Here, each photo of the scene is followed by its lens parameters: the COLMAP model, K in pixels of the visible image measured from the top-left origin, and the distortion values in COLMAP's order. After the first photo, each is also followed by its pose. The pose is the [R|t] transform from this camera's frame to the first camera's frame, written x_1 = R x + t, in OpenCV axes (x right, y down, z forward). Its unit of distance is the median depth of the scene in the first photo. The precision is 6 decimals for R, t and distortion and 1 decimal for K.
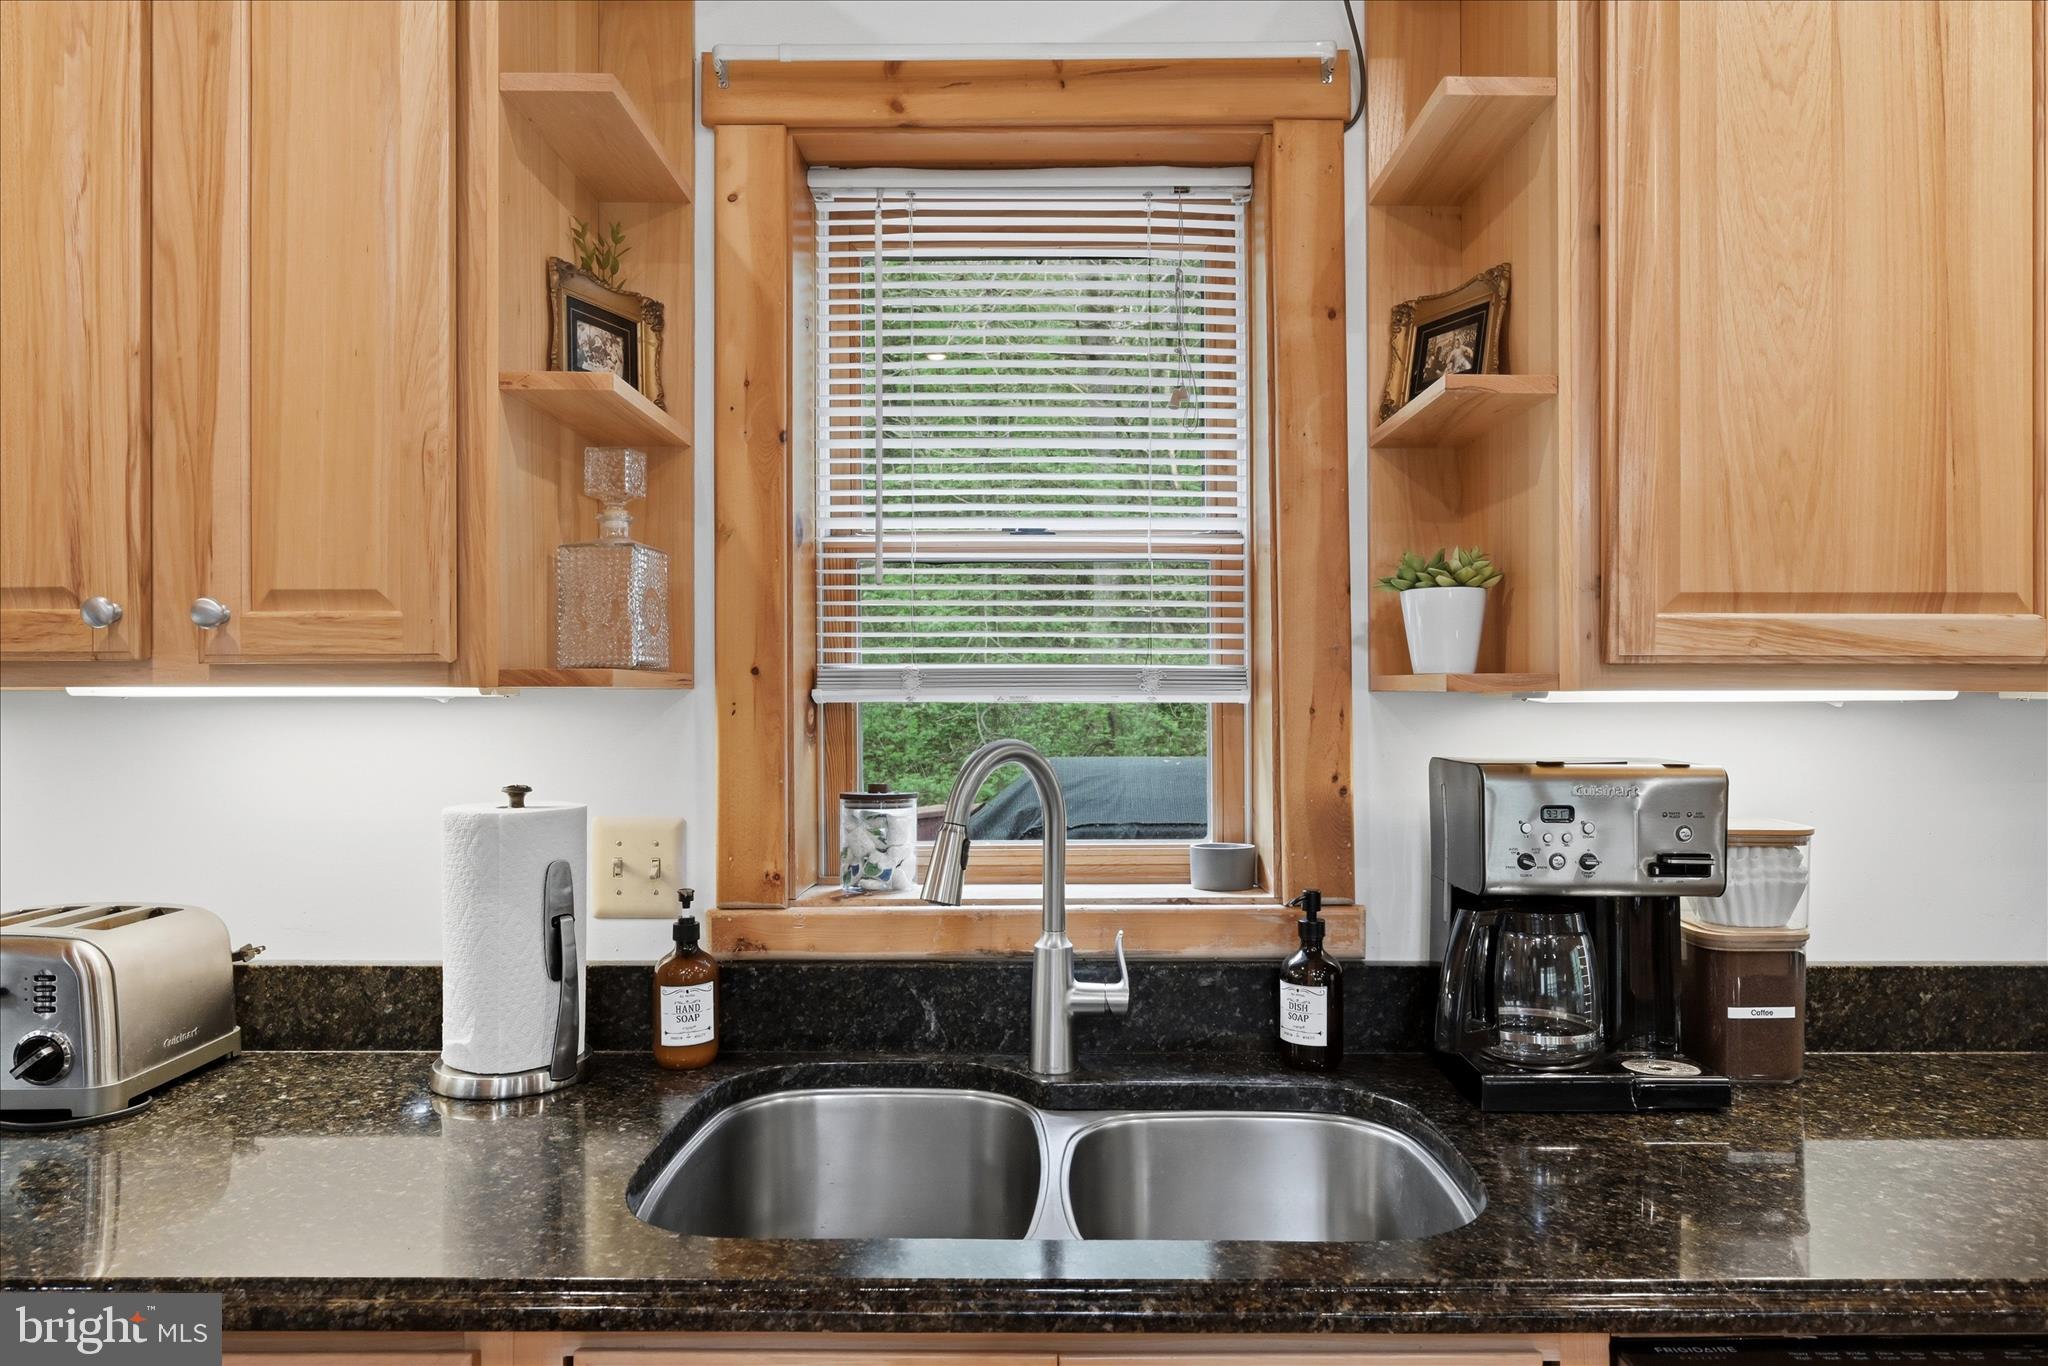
lens RADIAL K [[1284.7, 0, 1041.0], [0, 1284.7, 680.3], [0, 0, 1]] dist [-0.003366, -0.001284]
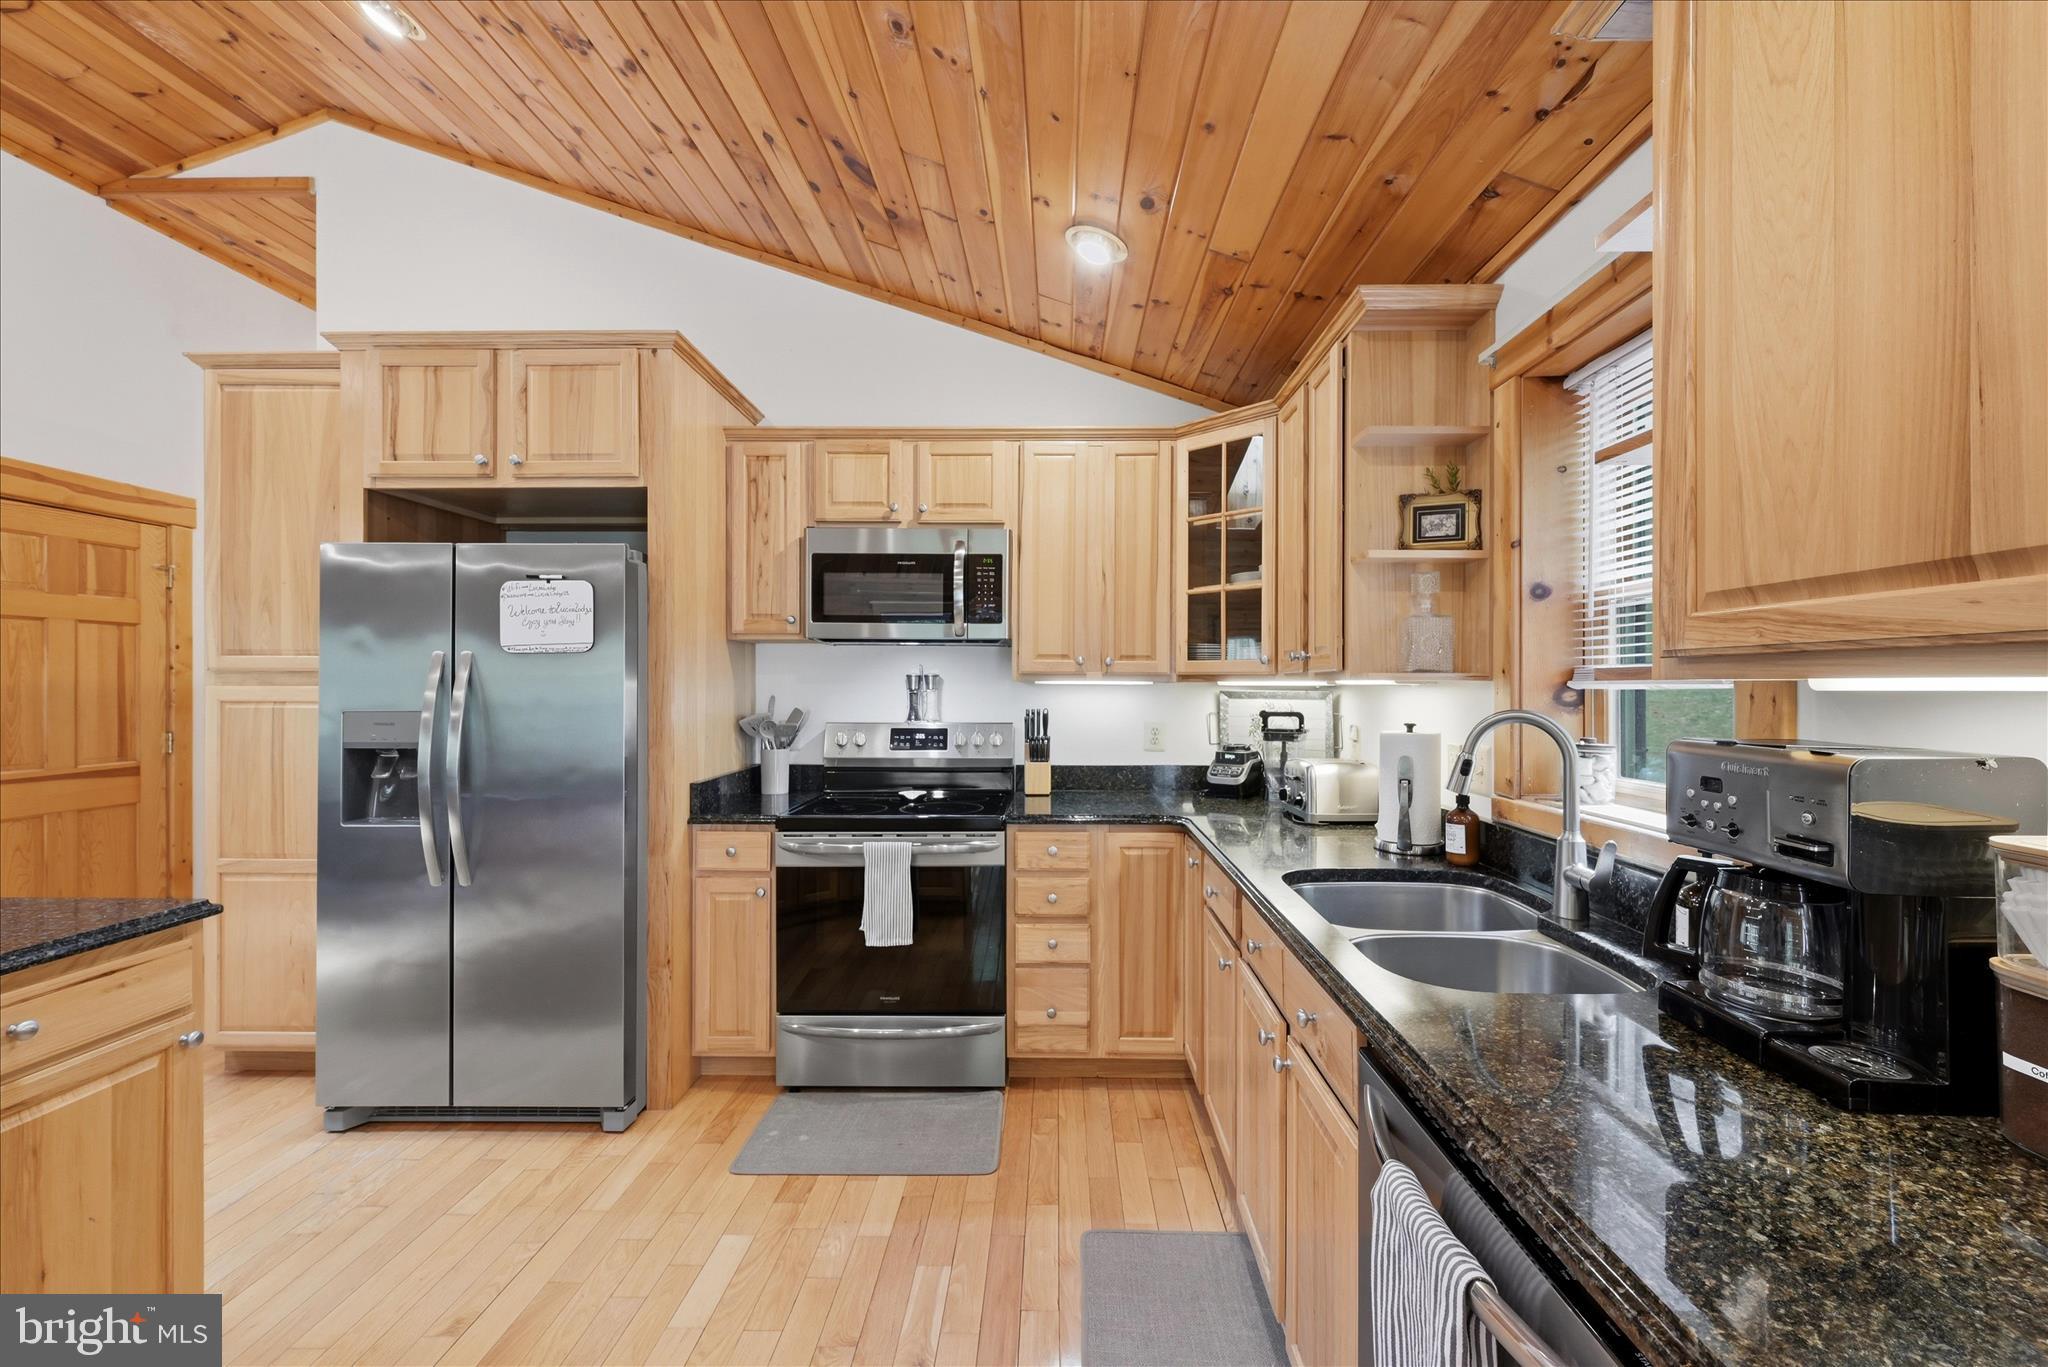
lens RADIAL K [[815.7, 0, 1042.8], [0, 815.7, 685.8], [0, 0, 1]] dist [-0.001294, 0.000800]
pose [[-0.020021, 0.002062, -0.999797, 1.079141], [0.003838, 0.999991, 0.001986, 0.009375], [0.999792, -0.003797, -0.020029, 0.372447]]
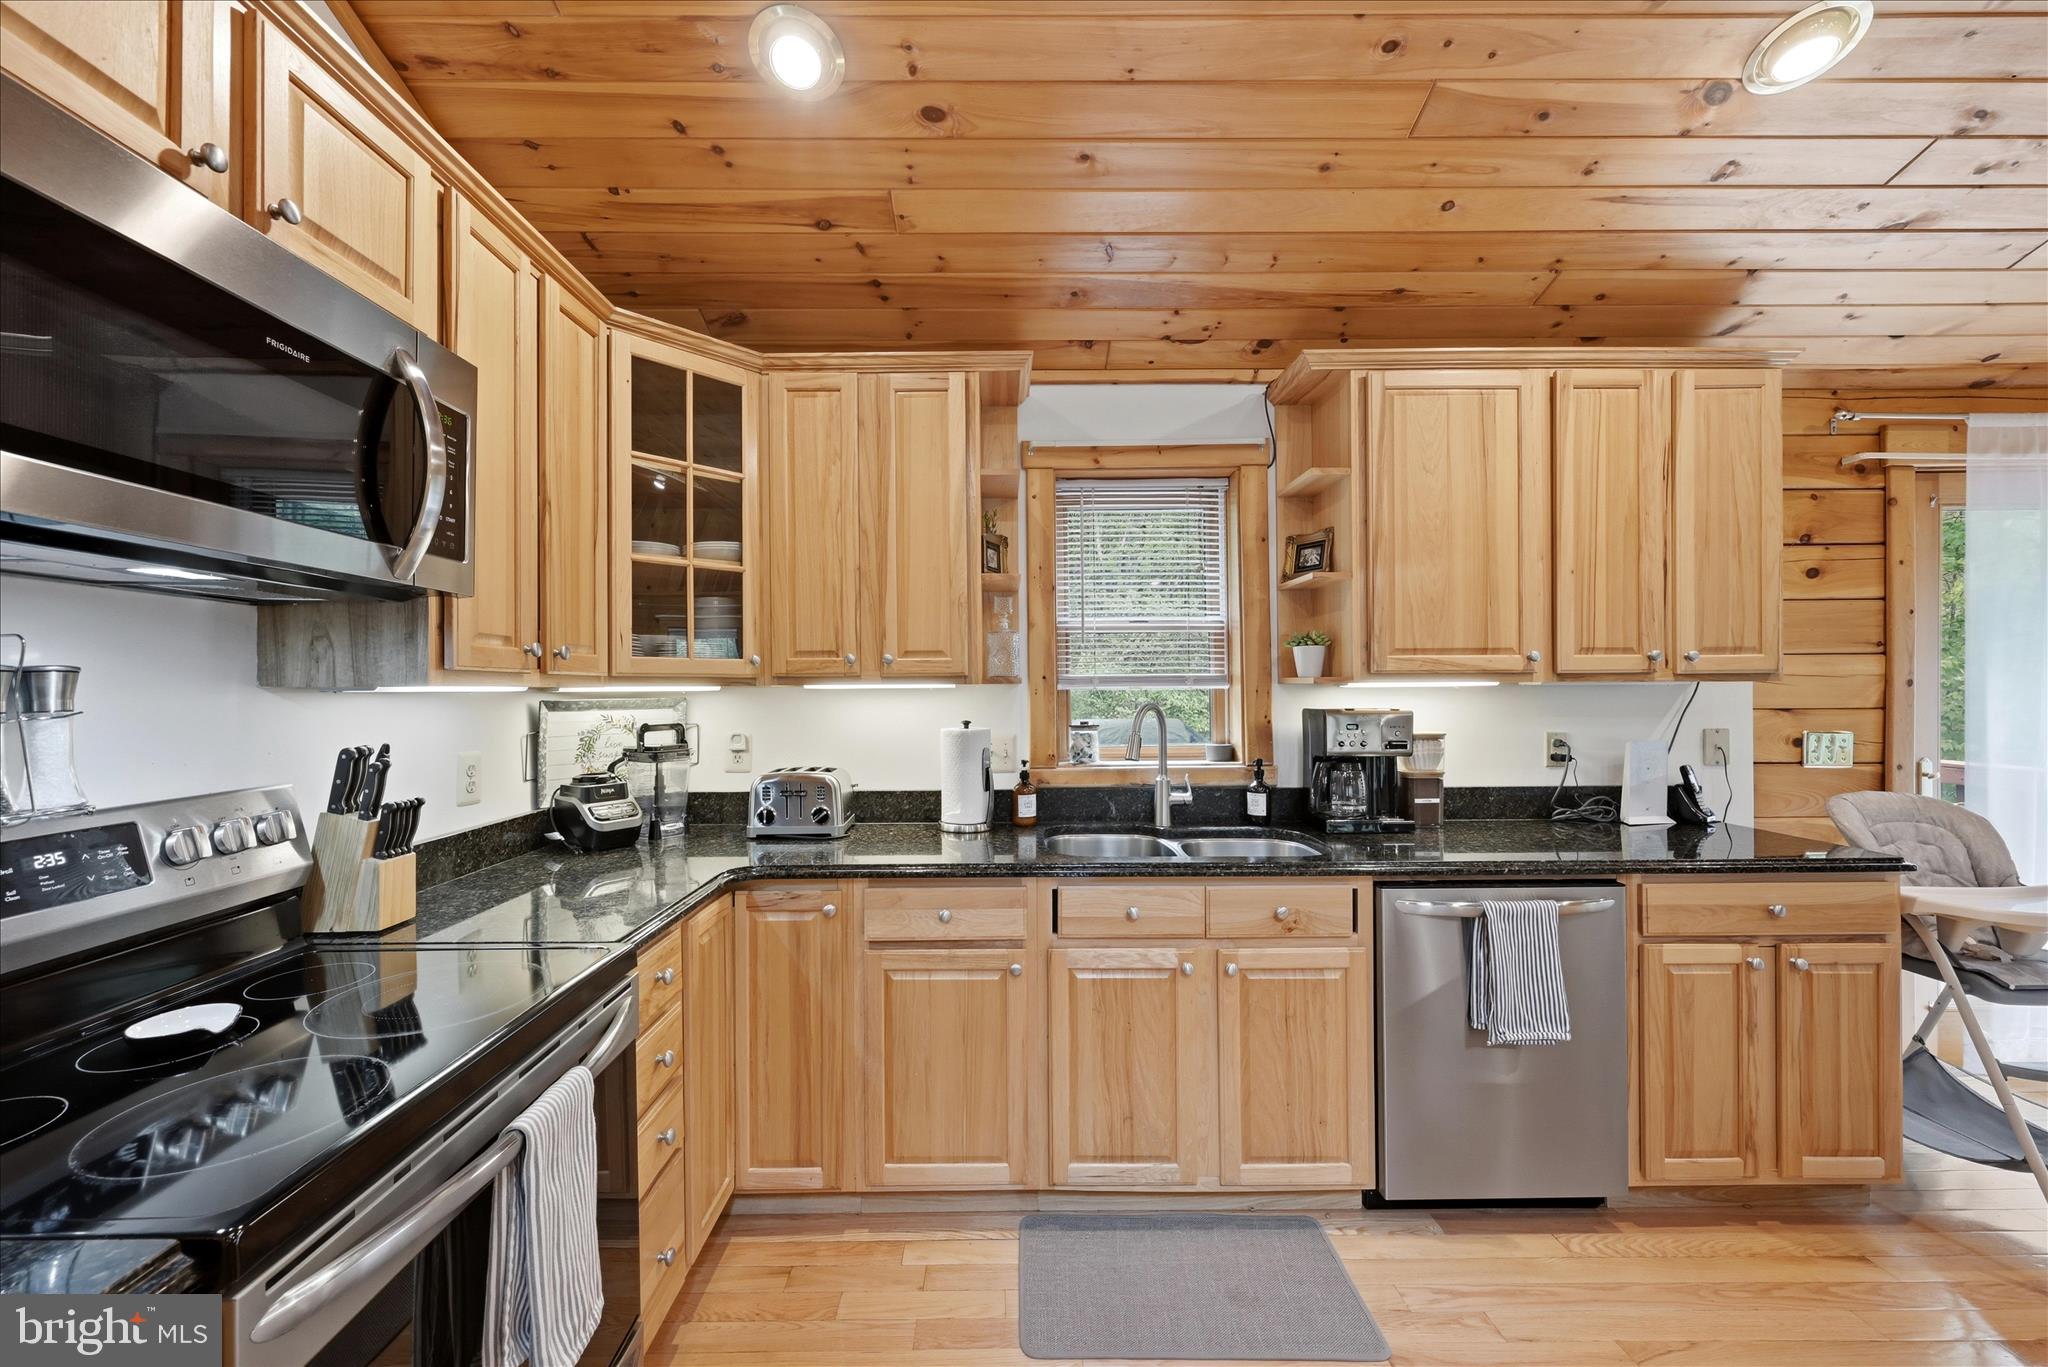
lens RADIAL K [[815.7, 0, 1001.4], [0, 815.7, 683.7], [0, 0, 1]] dist [-0.001294, 0.000800]
pose [[0.999975, -0.006699, -0.002235, -0.333284], [0.006705, 0.999975, 0.002406, 0.000511], [0.002219, -0.002421, 0.999995, -0.725087]]
